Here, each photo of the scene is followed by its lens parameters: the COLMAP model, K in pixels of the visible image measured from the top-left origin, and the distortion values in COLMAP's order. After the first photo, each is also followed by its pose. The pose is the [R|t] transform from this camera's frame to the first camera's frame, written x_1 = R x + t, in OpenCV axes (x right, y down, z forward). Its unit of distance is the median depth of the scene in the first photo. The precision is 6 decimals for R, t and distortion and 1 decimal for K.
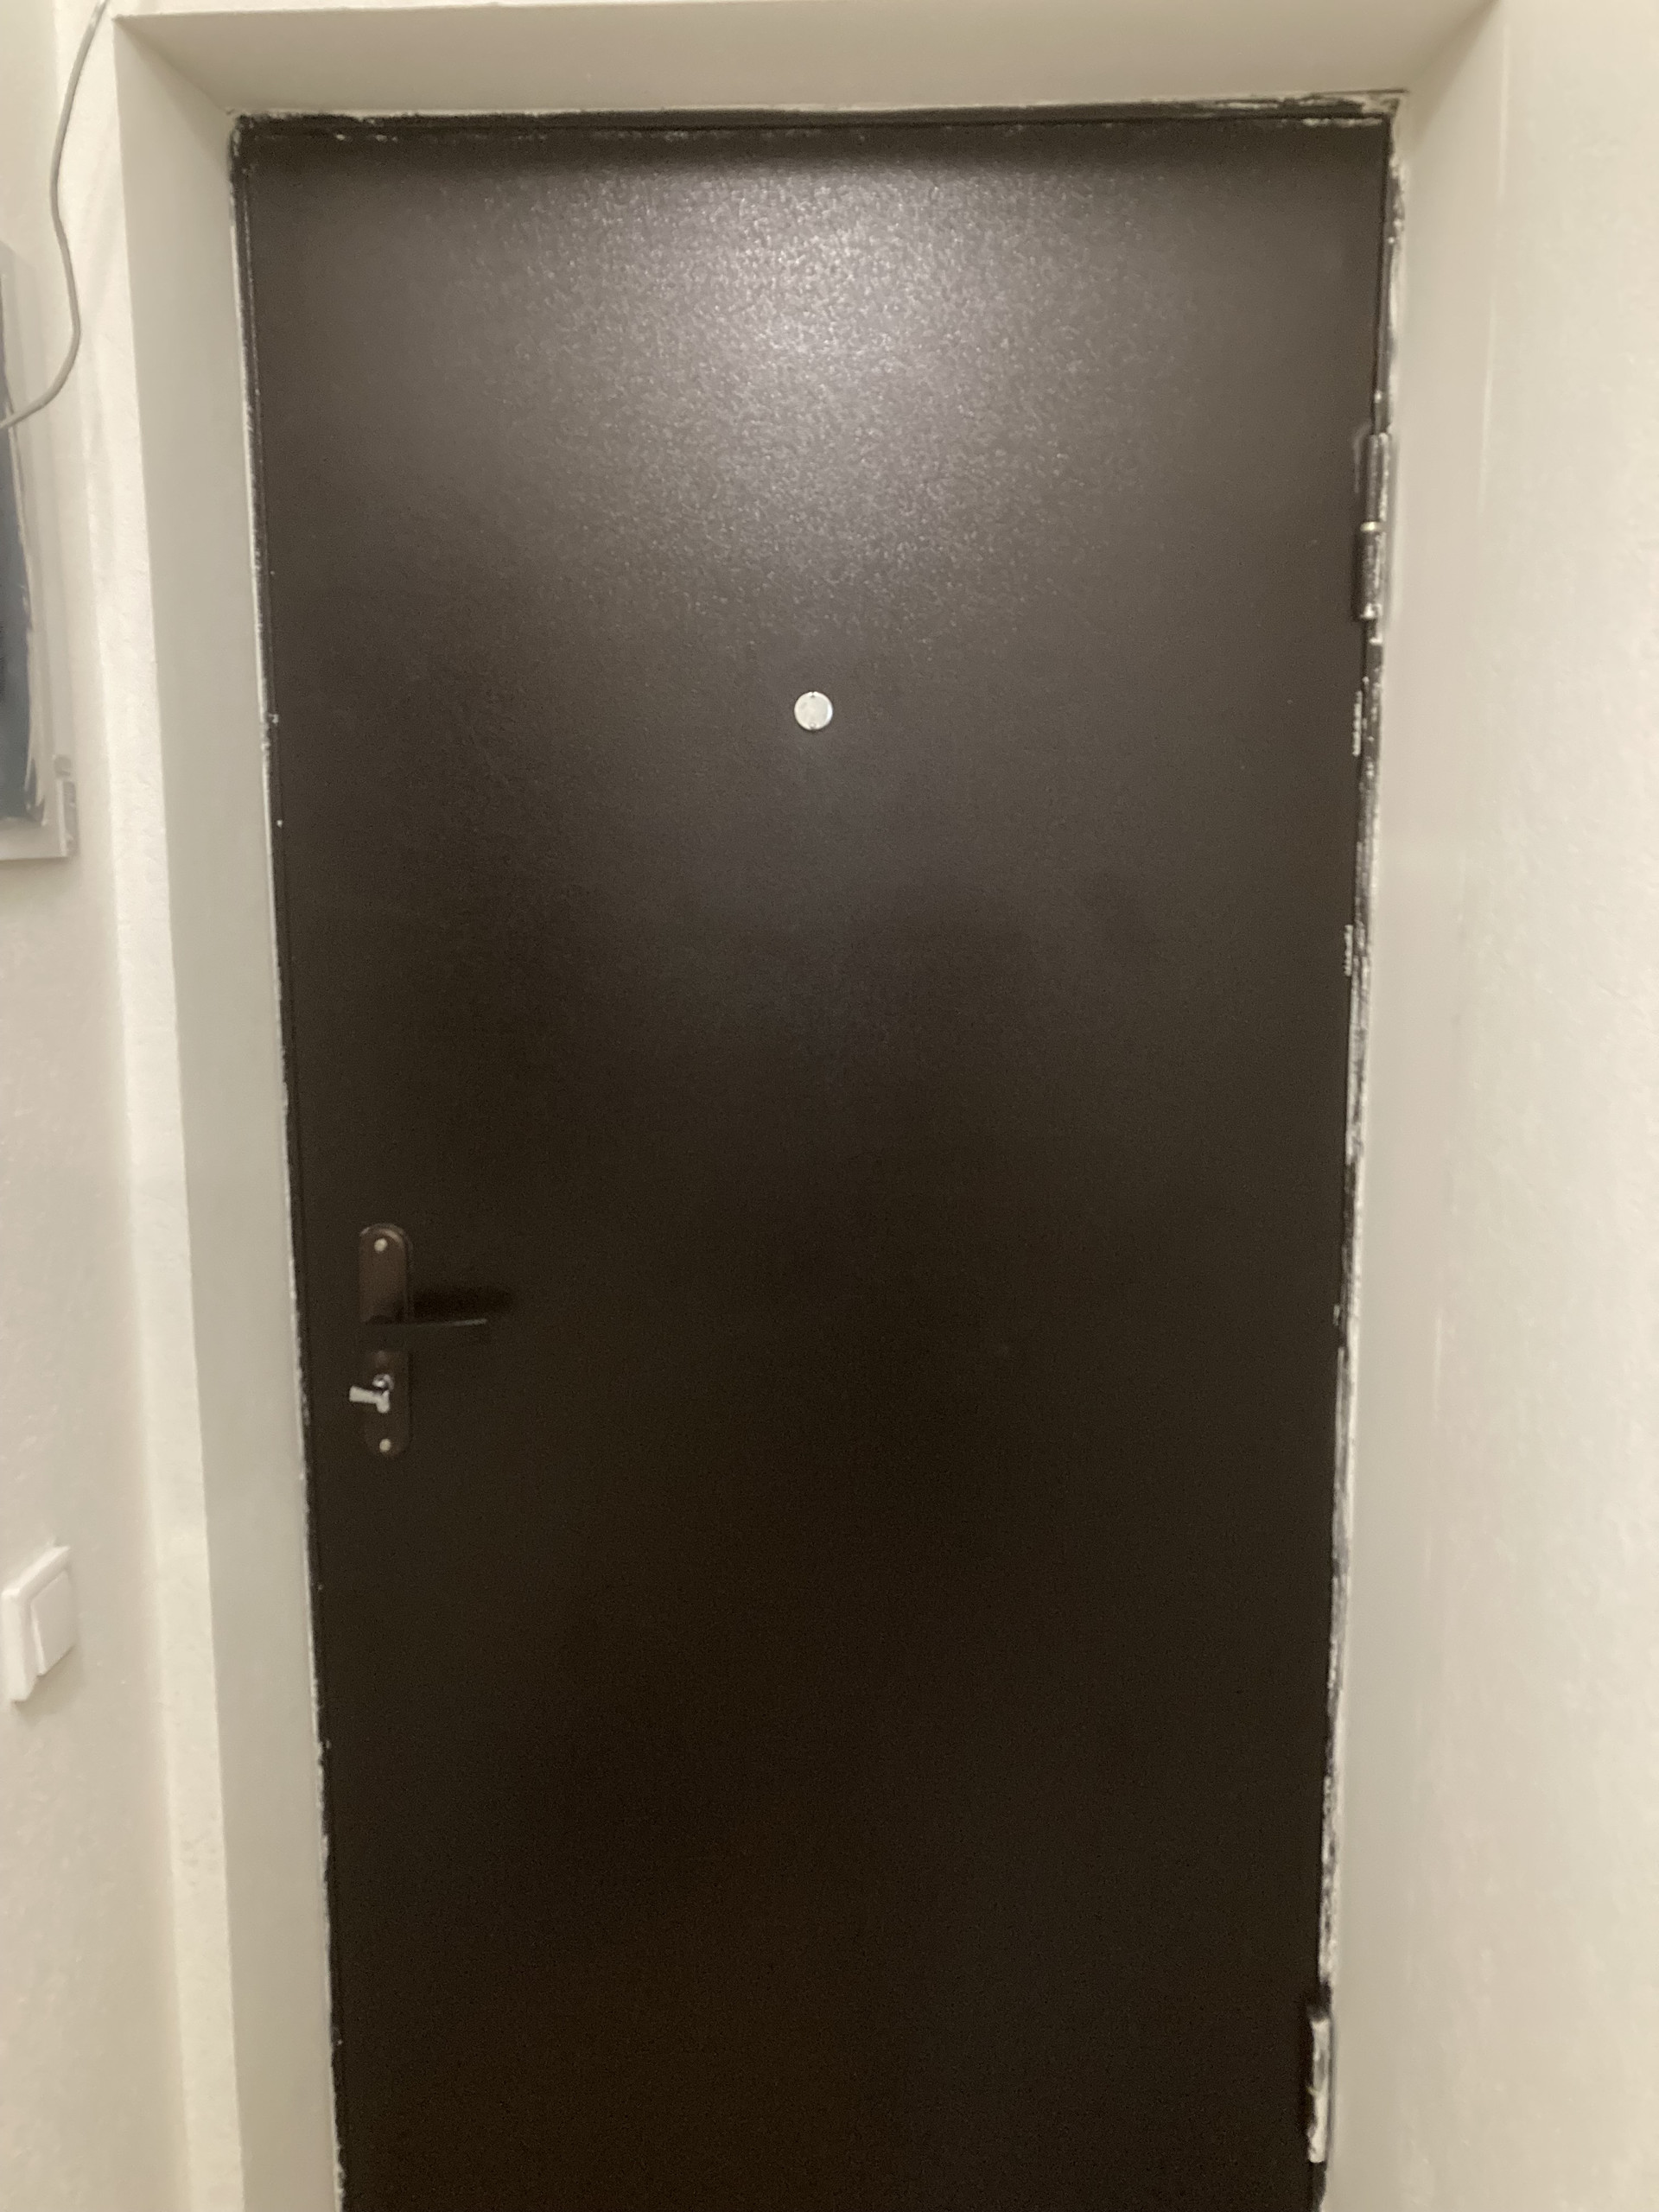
lens RADIAL K [[1830.2, 0, 829.5], [0, 1830.2, 1106.0], [0, 0, 1]] dist [0.003422, -0.003454]
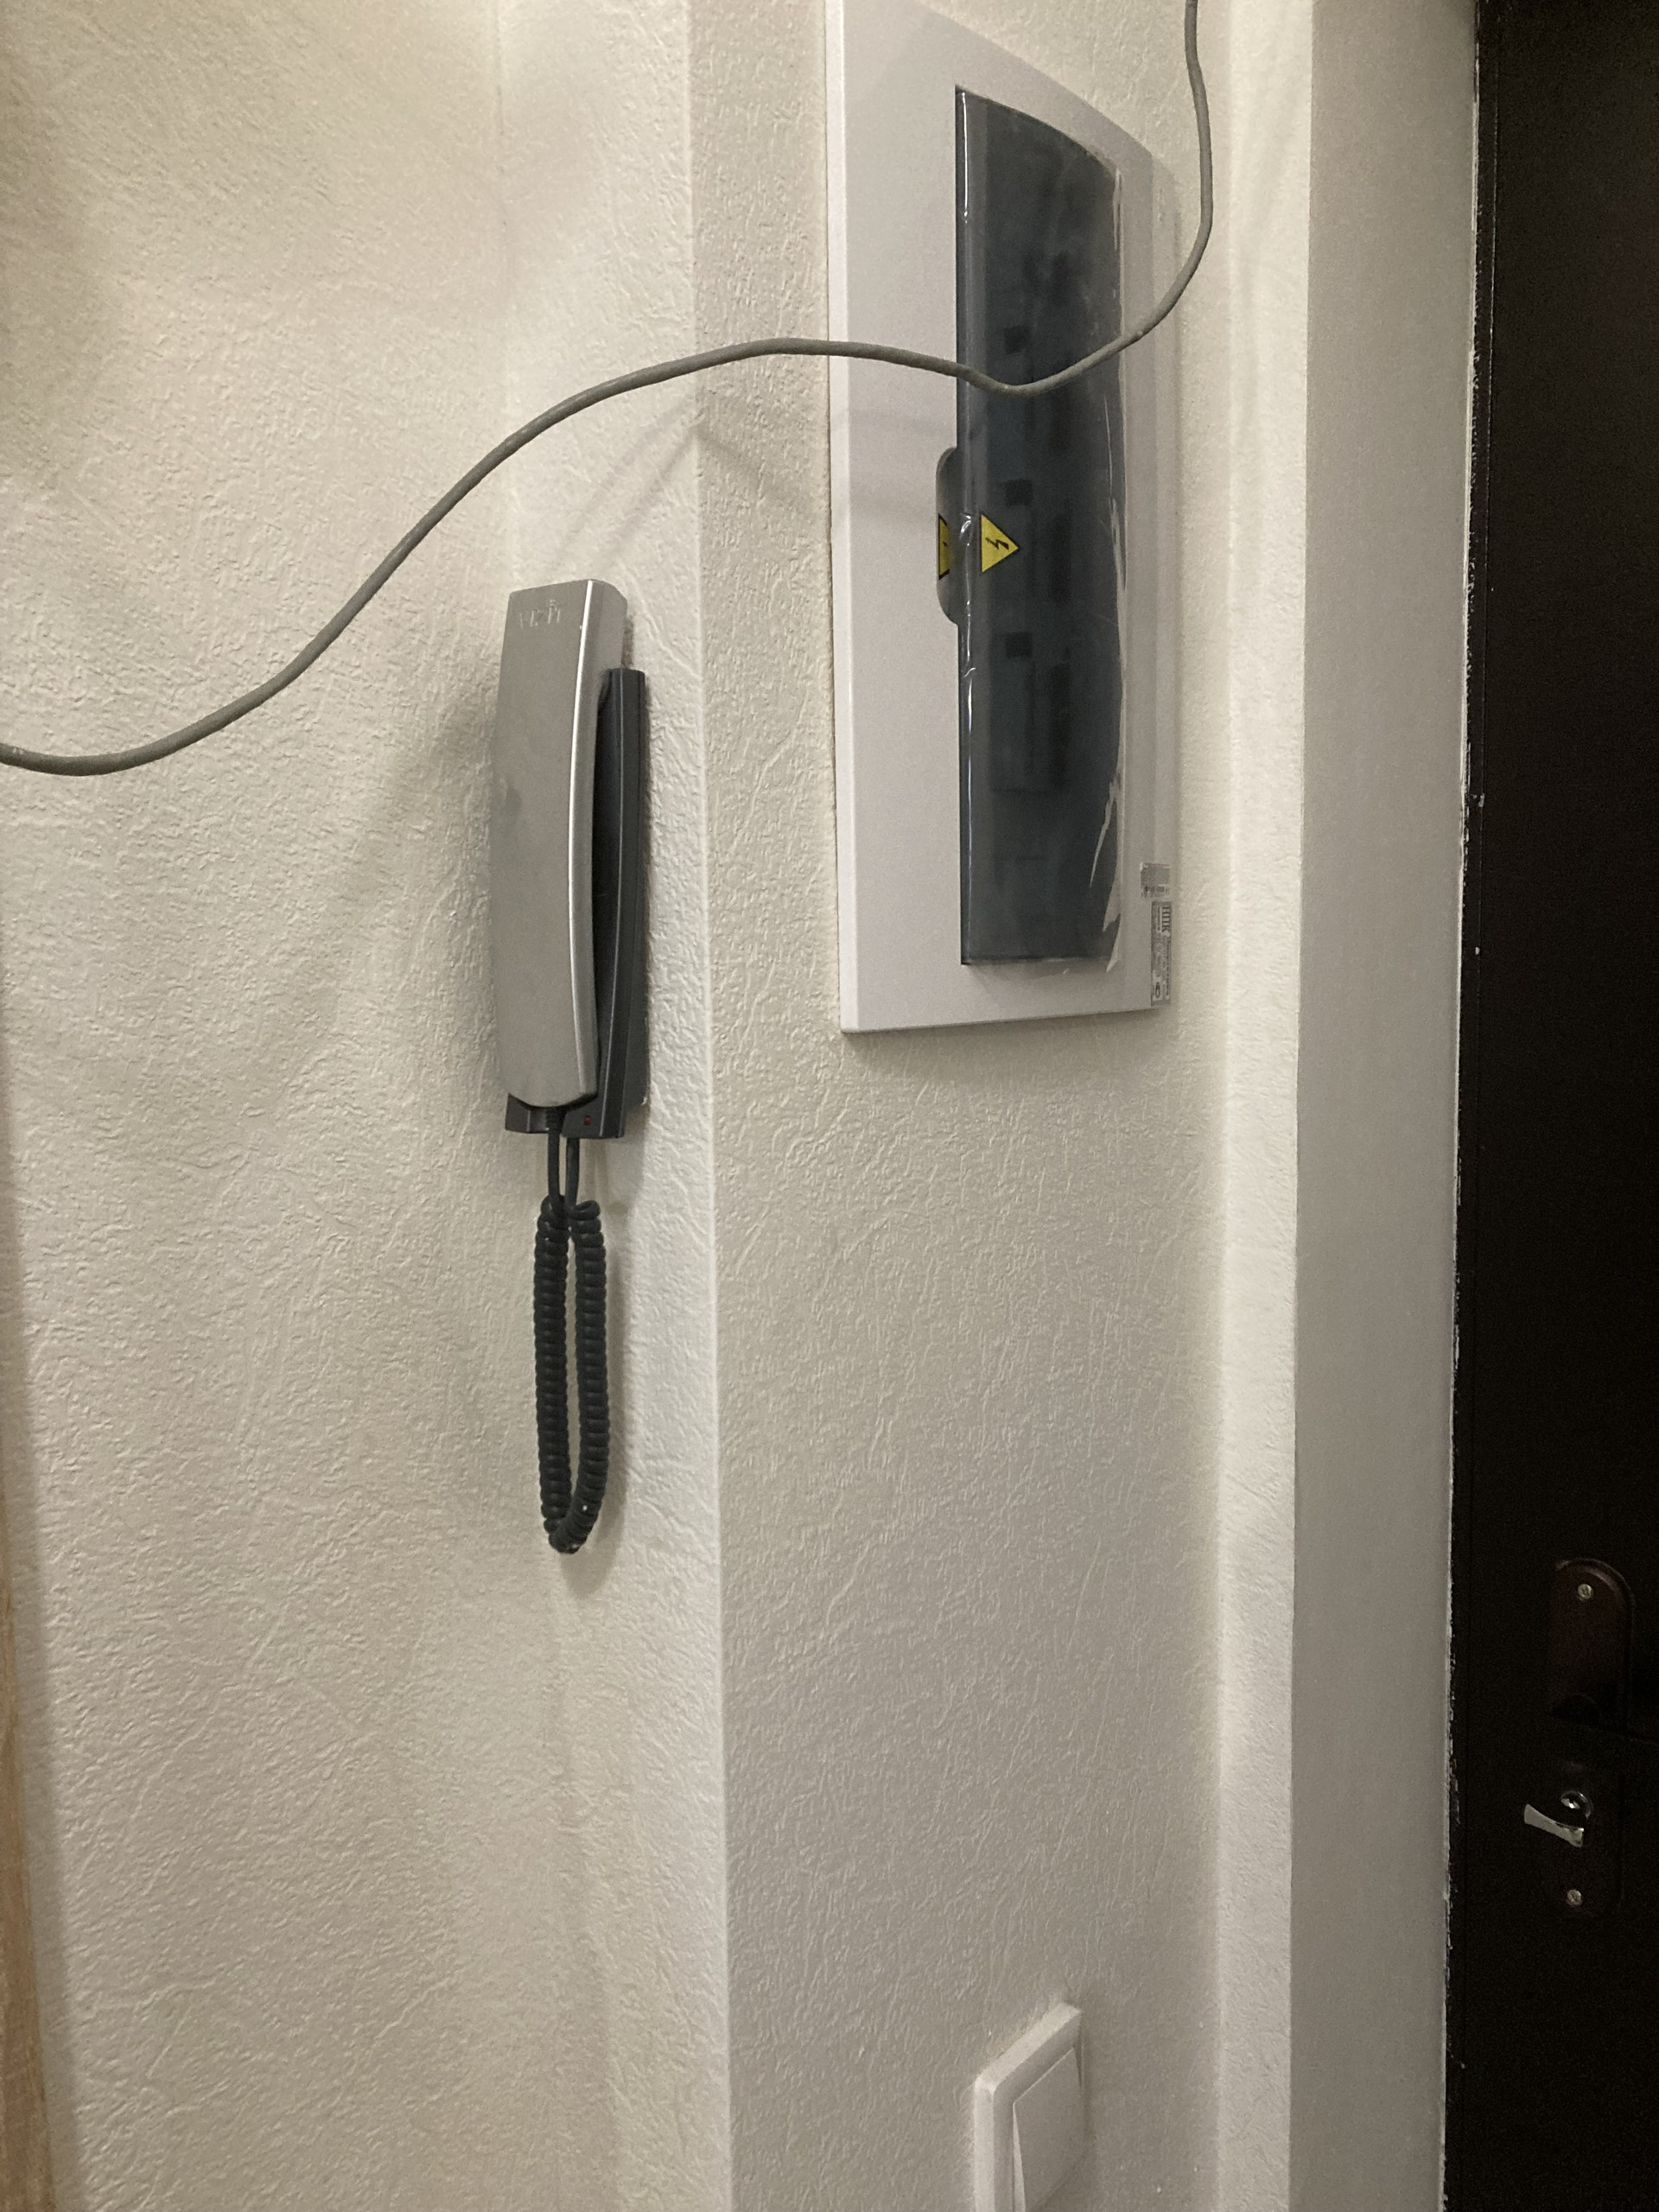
lens RADIAL K [[1830.2, 0, 829.5], [0, 1830.2, 1106.0], [0, 0, 1]] dist [0.003422, -0.003454]
pose [[0.803049, 0.048313, -0.593952, -0.096204], [-0.080747, 0.996338, -0.028129, -0.065636], [0.590418, 0.070548, 0.804009, 0.353146]]
